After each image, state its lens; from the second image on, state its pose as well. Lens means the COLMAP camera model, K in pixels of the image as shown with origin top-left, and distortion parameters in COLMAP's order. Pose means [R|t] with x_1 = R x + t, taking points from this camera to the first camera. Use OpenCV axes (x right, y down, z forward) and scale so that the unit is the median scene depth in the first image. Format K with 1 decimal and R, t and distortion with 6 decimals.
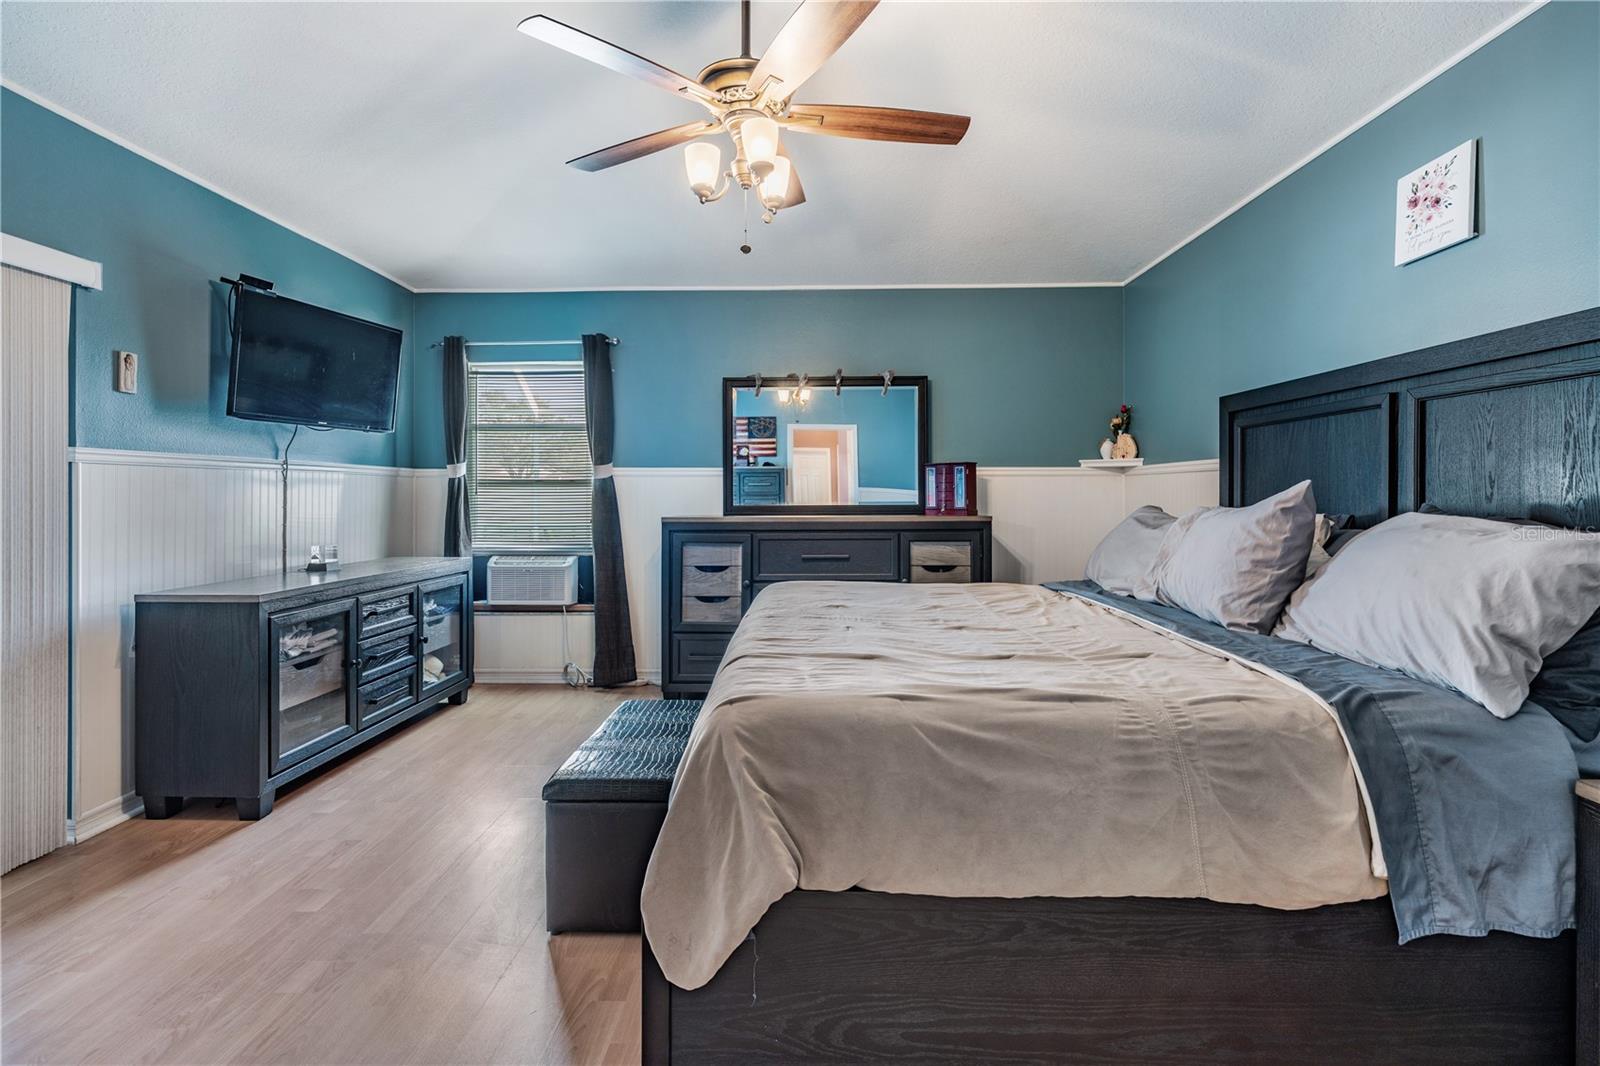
lens RADIAL K [[763.5, 0, 847.8], [0, 763.5, 492.4], [0, 0, 1]] dist [0.000012, 0.001579]
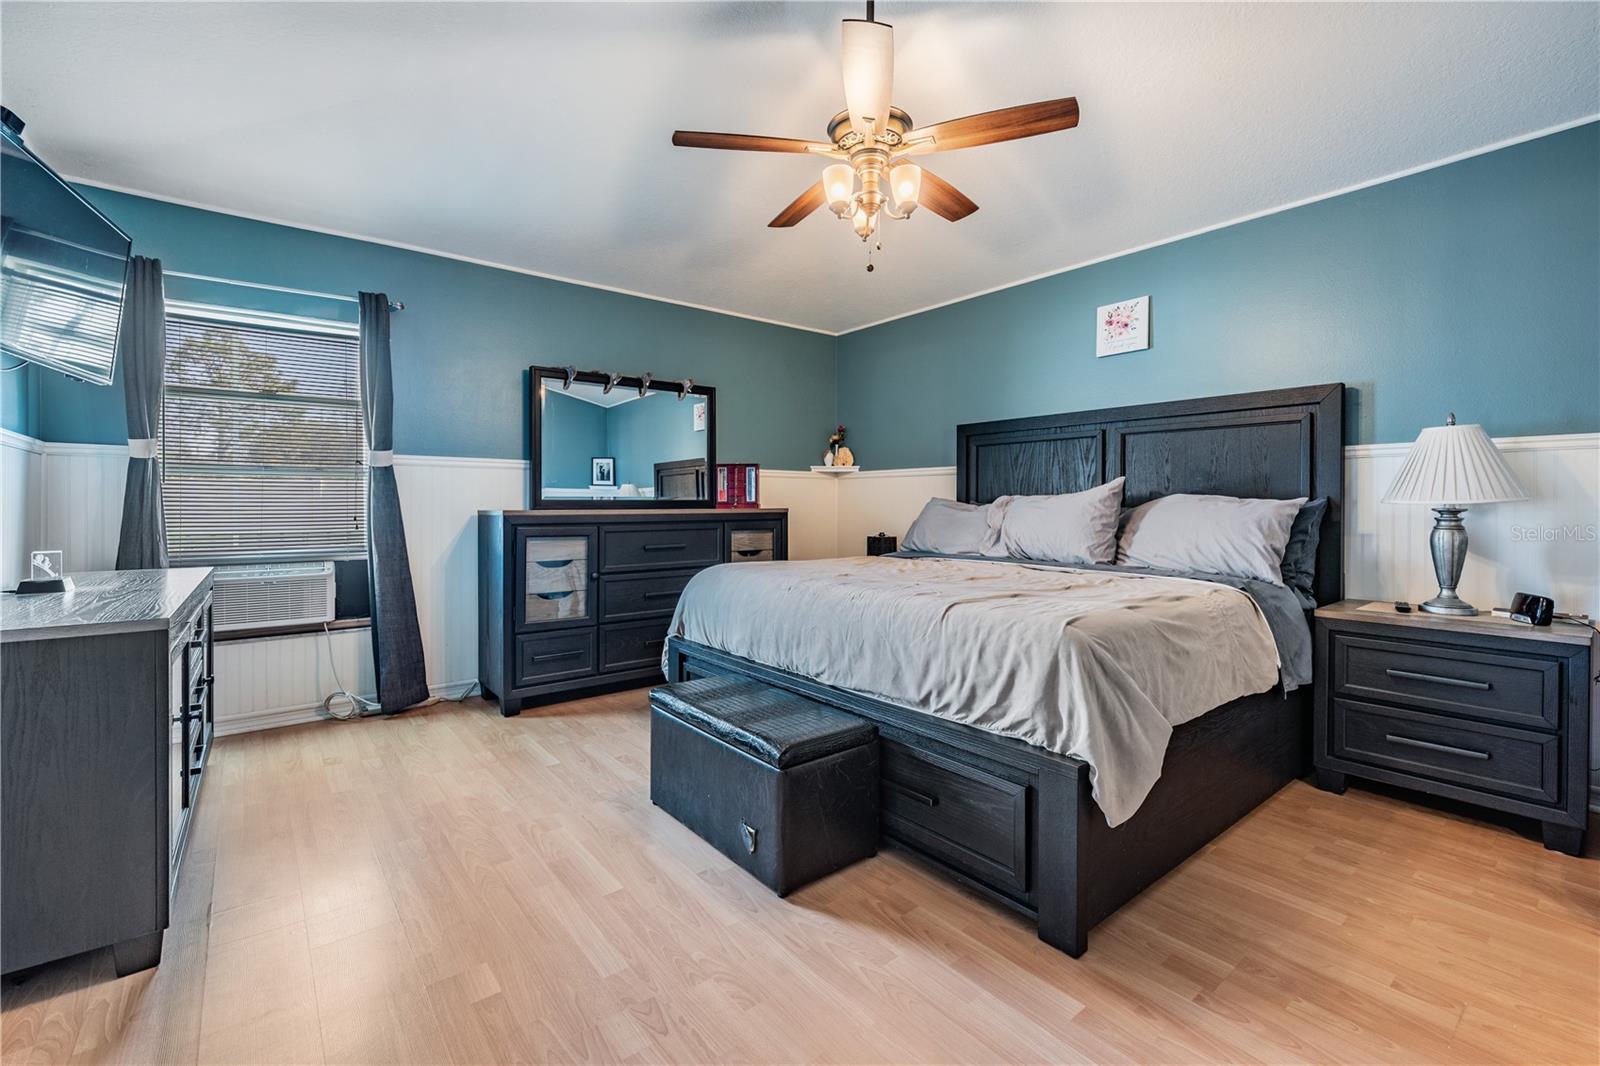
lens RADIAL K [[672.0, 0, 811.2], [0, 672.0, 508.7], [0, 0, 1]] dist [0.004435, -0.000769]
pose [[0.773423, -0.003914, 0.633879, -0.444585], [-0.001058, 0.999972, 0.007465, 0.022595], [-0.633890, -0.006444, 0.773397, 0.131456]]
